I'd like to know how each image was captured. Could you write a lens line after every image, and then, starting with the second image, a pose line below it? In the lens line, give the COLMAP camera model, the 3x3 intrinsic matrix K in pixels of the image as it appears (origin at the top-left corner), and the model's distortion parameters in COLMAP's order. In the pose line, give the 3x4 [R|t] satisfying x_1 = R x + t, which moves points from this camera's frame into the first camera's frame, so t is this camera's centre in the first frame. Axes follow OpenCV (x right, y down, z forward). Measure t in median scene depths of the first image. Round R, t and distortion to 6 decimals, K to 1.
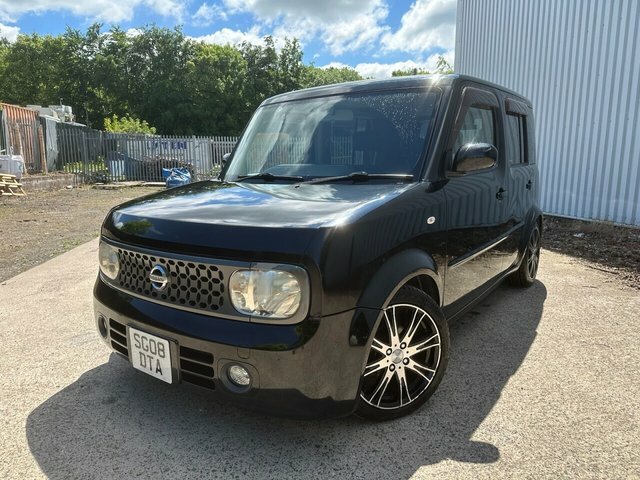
lens RADIAL K [[449.9, 0, 332.8], [0, 449.9, 227.7], [0, 0, 1]] dist [0.037750, -0.041123]
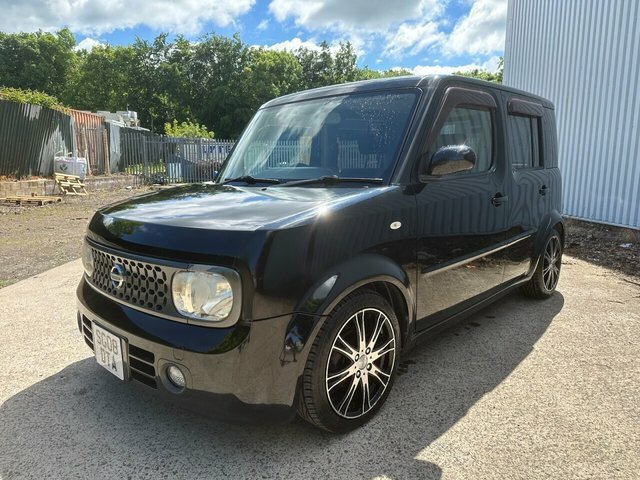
lens RADIAL K [[449.9, 0, 330.7], [0, 449.9, 229.2], [0, 0, 1]] dist [0.037750, -0.041123]
pose [[0.992673, 0.021270, -0.118948, 0.206246], [-0.021733, 0.999760, -0.002595, -0.004255], [0.118864, 0.005161, 0.992897, 0.031058]]
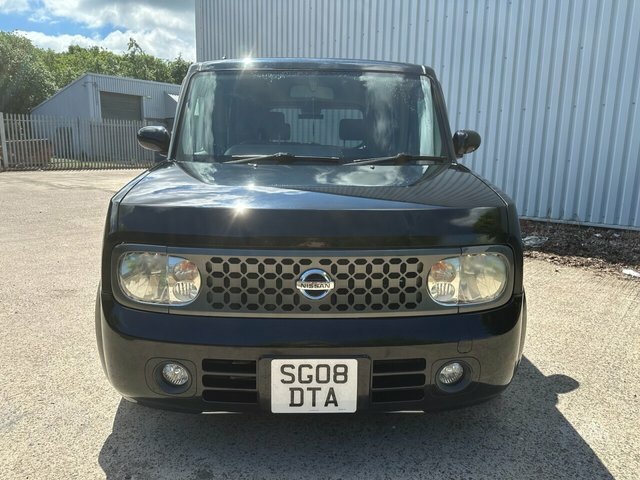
lens RADIAL K [[441.7, 0, 336.3], [0, 441.7, 213.1], [0, 0, 1]] dist [0.014326, -0.020214]
pose [[0.798854, -0.062563, 0.598262, -0.757551], [0.063754, 0.997781, 0.019212, -0.022980], [-0.598136, 0.022794, 0.801070, 0.347996]]
